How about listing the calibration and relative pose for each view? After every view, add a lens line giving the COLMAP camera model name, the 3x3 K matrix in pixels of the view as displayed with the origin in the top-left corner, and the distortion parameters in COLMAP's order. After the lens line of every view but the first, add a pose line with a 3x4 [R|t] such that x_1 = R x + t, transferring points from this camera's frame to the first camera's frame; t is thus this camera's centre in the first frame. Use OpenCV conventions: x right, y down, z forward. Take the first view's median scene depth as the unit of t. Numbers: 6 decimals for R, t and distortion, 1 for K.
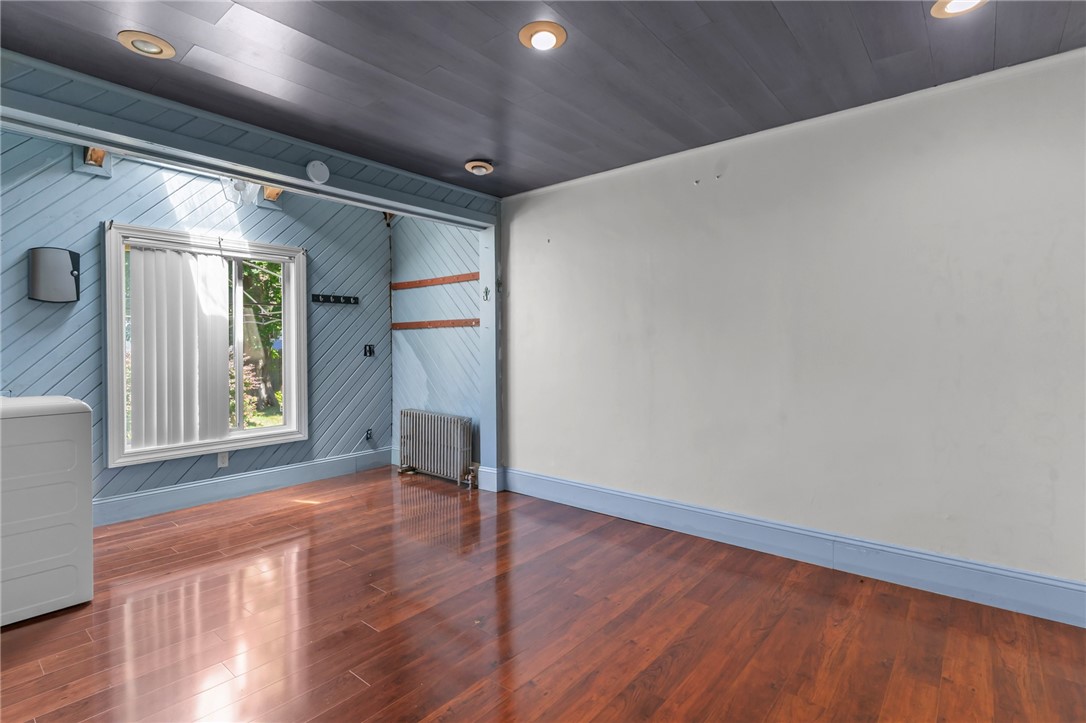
lens RADIAL K [[526.4, 0, 539.4], [0, 526.4, 344.9], [0, 0, 1]] dist [-0.002793, -0.000493]
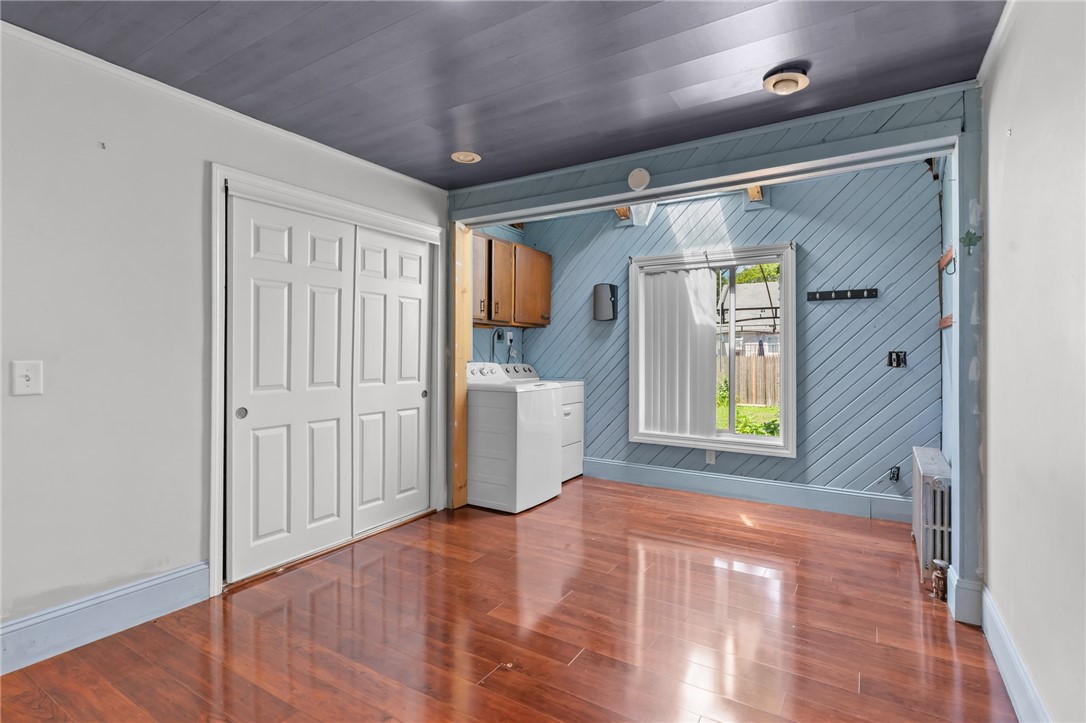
lens RADIAL K [[529.6, 0, 544.6], [0, 529.6, 351.4], [0, 0, 1]] dist [0.016784, 0.000000]
pose [[0.138742, 0.007806, -0.990298, 0.431736], [-0.004781, 0.999963, 0.007212, -0.004146], [0.990317, 0.003734, 0.138774, 0.520125]]
